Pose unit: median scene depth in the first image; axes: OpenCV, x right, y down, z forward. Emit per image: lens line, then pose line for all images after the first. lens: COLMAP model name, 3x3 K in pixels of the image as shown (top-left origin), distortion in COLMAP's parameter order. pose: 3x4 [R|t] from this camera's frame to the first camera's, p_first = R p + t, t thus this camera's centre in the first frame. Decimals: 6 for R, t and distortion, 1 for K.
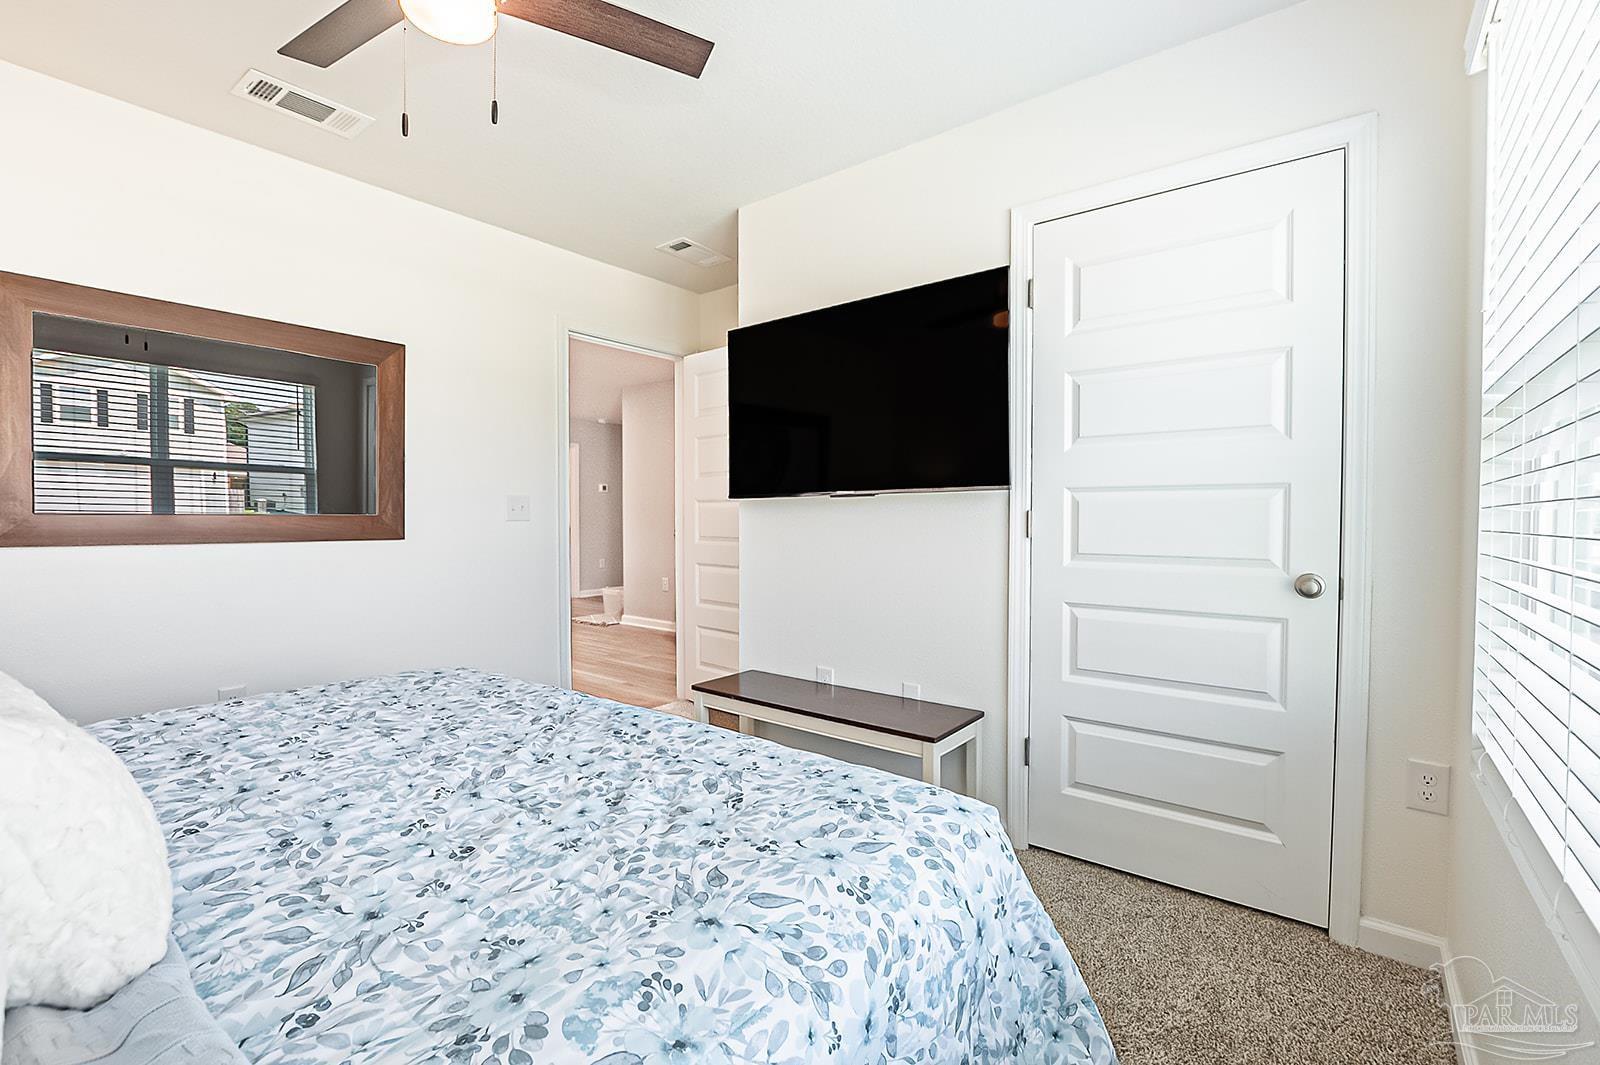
lens RADIAL K [[716.7, 0, 788.7], [0, 716.7, 528.3], [0, 0, 1]] dist [-0.017352, 0.000962]
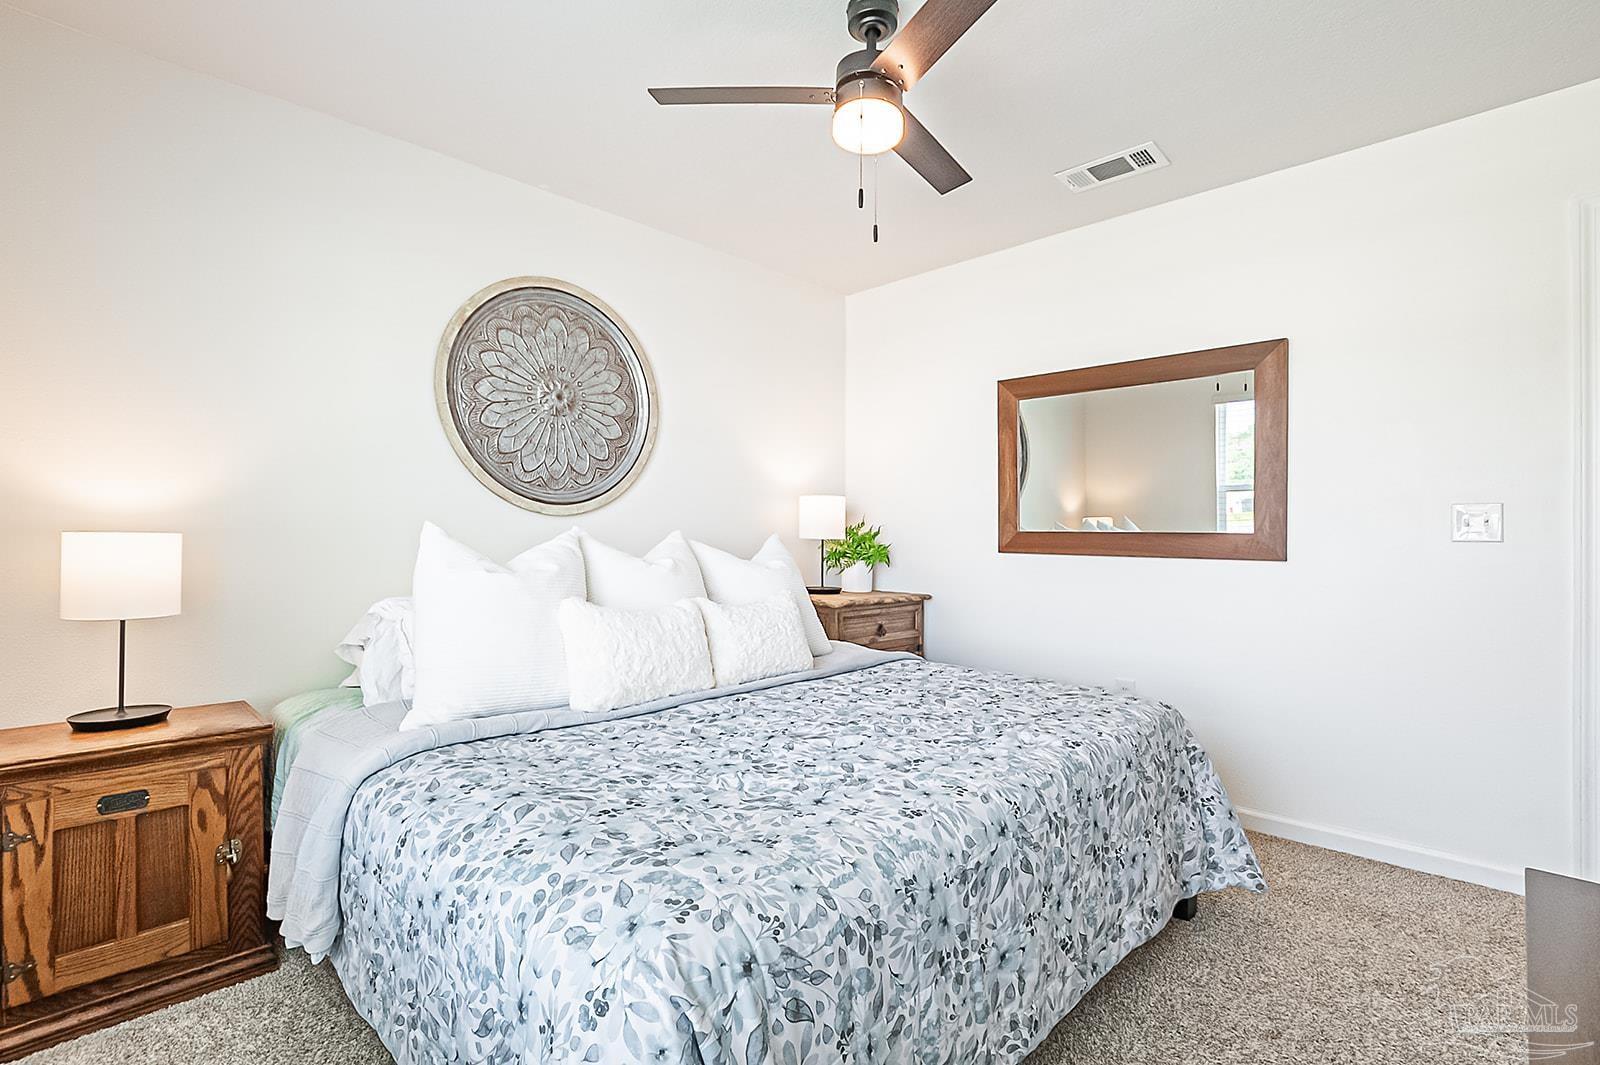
lens RADIAL K [[716.7, 0, 793.8], [0, 716.7, 534.6], [0, 0, 1]] dist [-0.017352, 0.000962]
pose [[-0.109319, -0.001363, -0.994006, 1.090942], [-0.019173, 0.999816, 0.000737, -0.019597], [0.993822, 0.019139, -0.109325, 1.407631]]
